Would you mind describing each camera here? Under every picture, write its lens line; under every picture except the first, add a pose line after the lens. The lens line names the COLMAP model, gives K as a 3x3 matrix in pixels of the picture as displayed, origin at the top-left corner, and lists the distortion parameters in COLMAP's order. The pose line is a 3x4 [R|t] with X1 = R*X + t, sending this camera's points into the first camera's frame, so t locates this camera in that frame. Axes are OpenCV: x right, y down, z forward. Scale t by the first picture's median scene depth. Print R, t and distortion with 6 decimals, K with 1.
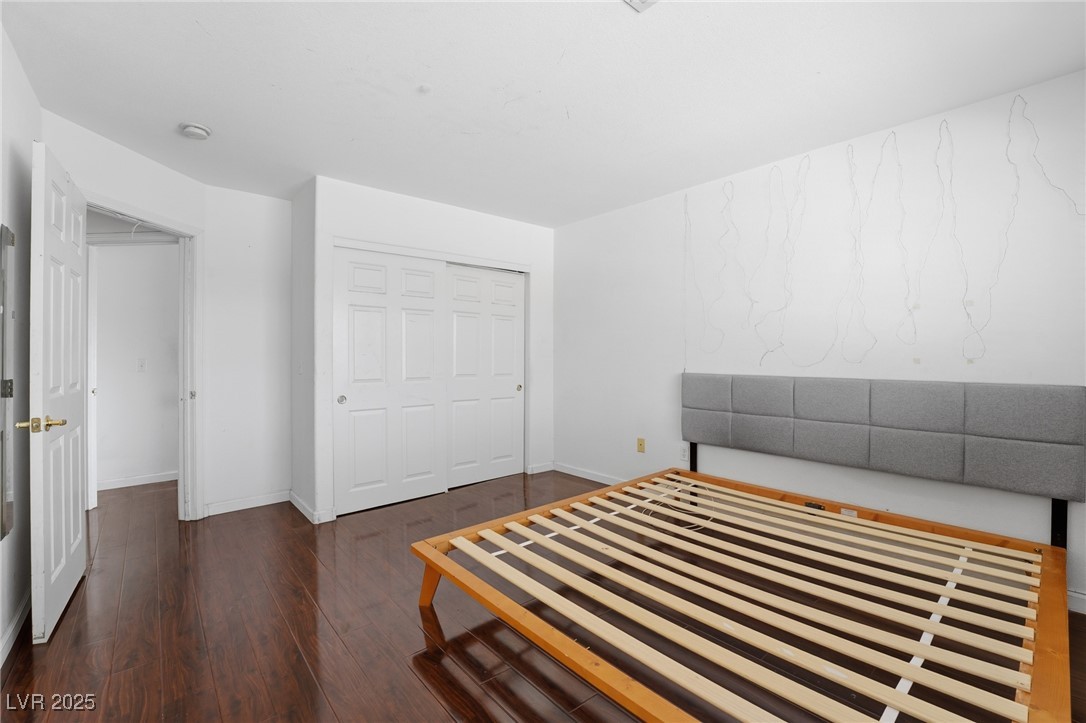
lens RADIAL K [[462.3, 0, 542.2], [0, 462.3, 349.4], [0, 0, 1]] dist [-0.027429, 0.000436]
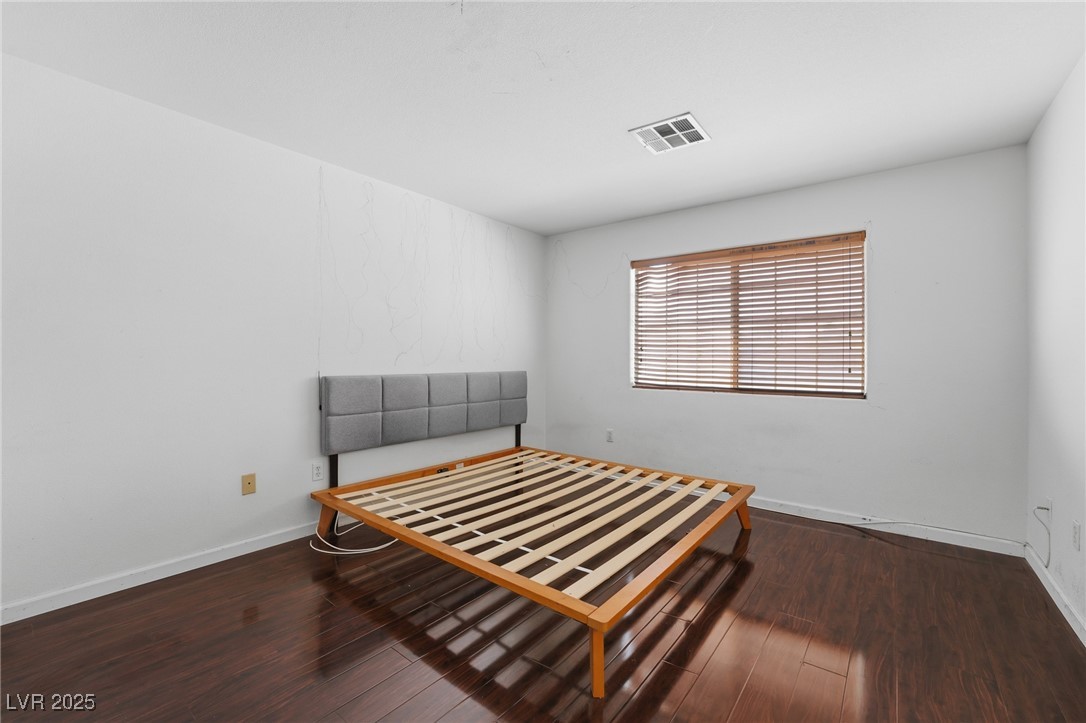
lens RADIAL K [[451.8, 0, 539.7], [0, 451.8, 353.6], [0, 0, 1]] dist [-0.024230, 0.000231]
pose [[-0.183726, 0.010323, 0.982923, -0.711728], [-0.014890, 0.999801, -0.013284, 0.016426], [-0.982865, -0.017076, -0.183536, 0.926263]]
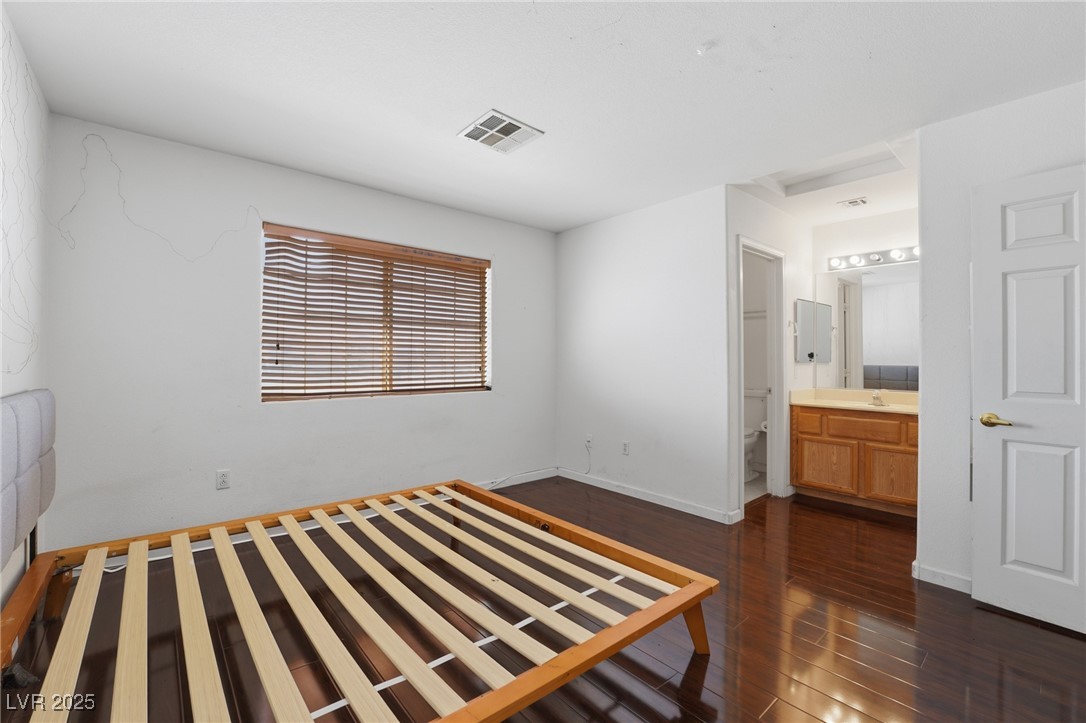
lens RADIAL K [[460.4, 0, 541.6], [0, 460.4, 344.3], [0, 0, 1]] dist [-0.026179, 0.000908]
pose [[-0.999990, 0.003968, 0.002142, 0.020458], [0.003865, 0.998919, -0.046331, 0.023961], [-0.002323, -0.046323, -0.998924, 1.387339]]
